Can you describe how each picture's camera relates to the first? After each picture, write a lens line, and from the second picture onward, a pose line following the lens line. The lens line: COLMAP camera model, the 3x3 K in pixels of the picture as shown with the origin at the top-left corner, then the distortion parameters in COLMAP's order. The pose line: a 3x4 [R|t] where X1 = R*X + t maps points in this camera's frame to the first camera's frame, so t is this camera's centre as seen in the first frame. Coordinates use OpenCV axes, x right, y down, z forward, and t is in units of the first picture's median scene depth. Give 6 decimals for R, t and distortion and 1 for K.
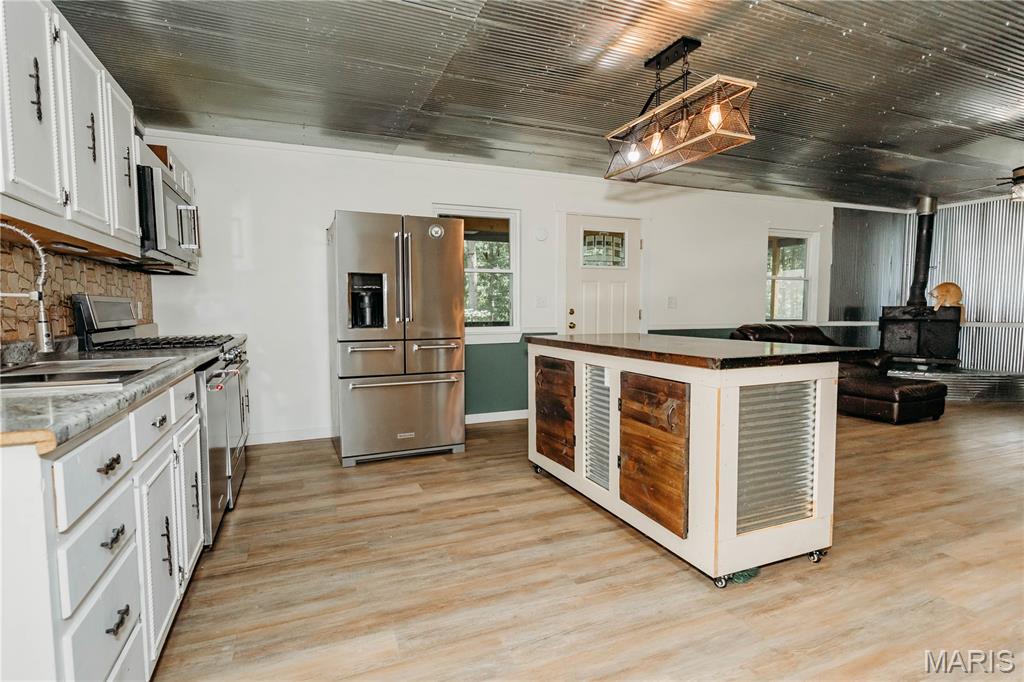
lens RADIAL K [[516.9, 0, 513.2], [0, 516.9, 345.7], [0, 0, 1]] dist [0.004723, -0.002948]
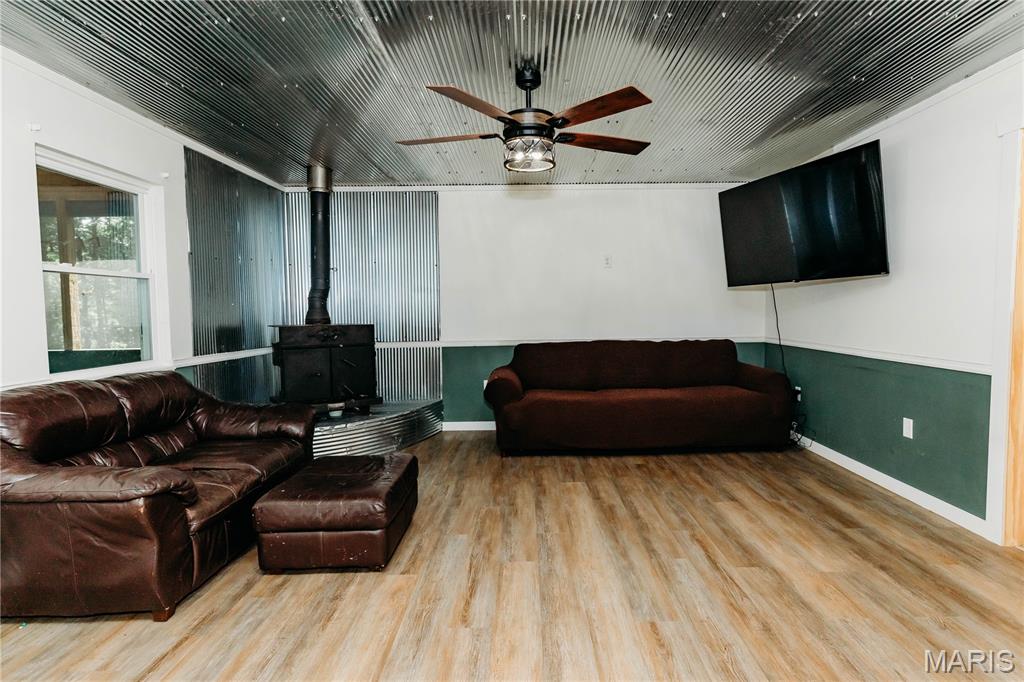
lens RADIAL K [[516.9, 0, 528.3], [0, 516.9, 340.6], [0, 0, 1]] dist [0.004723, -0.002948]
pose [[0.374346, -0.061054, 0.925277, 0.535361], [0.080429, 0.996207, 0.033195, -0.120952], [-0.923795, 0.061993, 0.377837, 1.053703]]
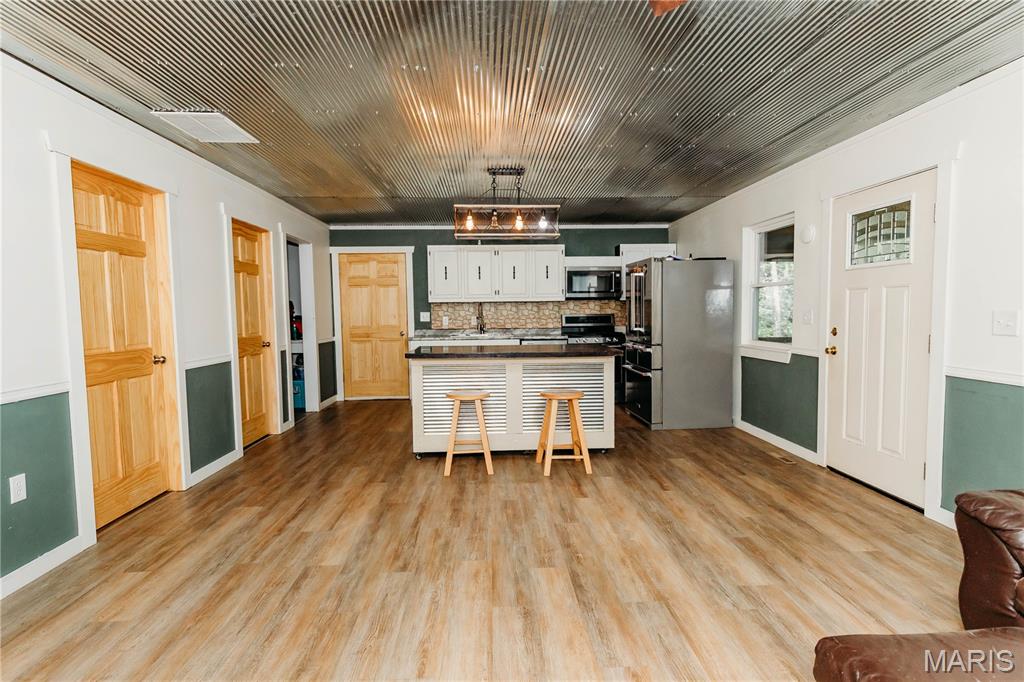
lens RADIAL K [[516.9, 0, 515.2], [0, 516.9, 344.9], [0, 0, 1]] dist [0.004723, -0.002948]
pose [[-0.333209, 0.072194, -0.940085, 1.676140], [-0.057062, 0.993692, 0.096536, -0.162240], [0.941125, 0.085810, -0.326987, 1.440544]]
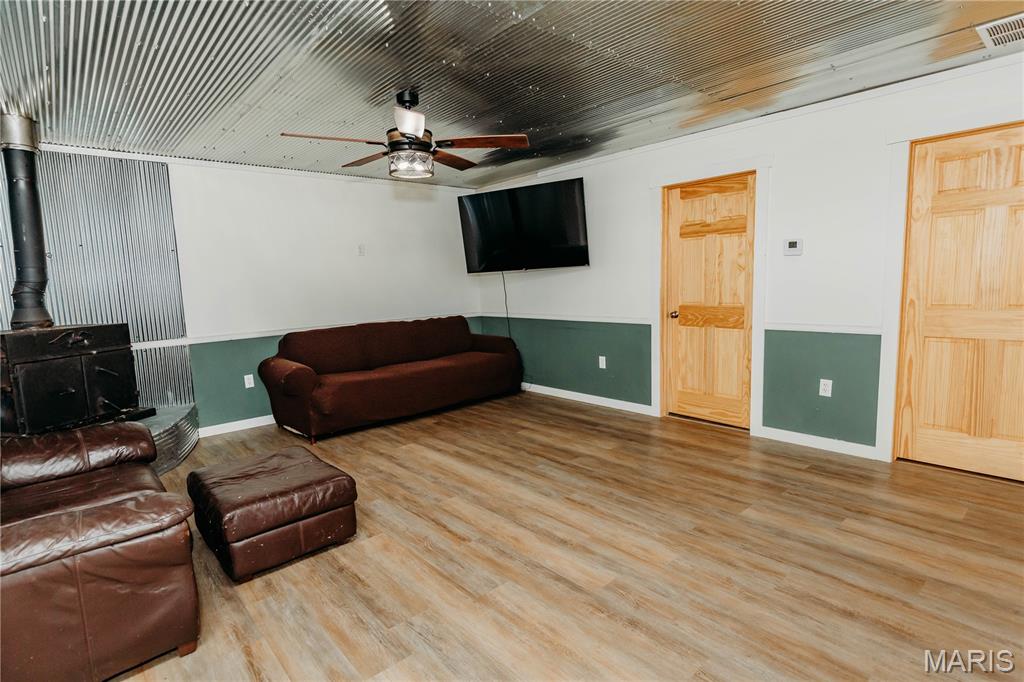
lens RADIAL K [[516.9, 0, 504.2], [0, 516.9, 354.7], [0, 0, 1]] dist [0.004723, -0.002948]
pose [[-0.312477, -0.123319, 0.941887, 0.296236], [0.109406, 0.980267, 0.164640, -0.185707], [-0.943604, 0.154494, -0.292819, 1.552363]]
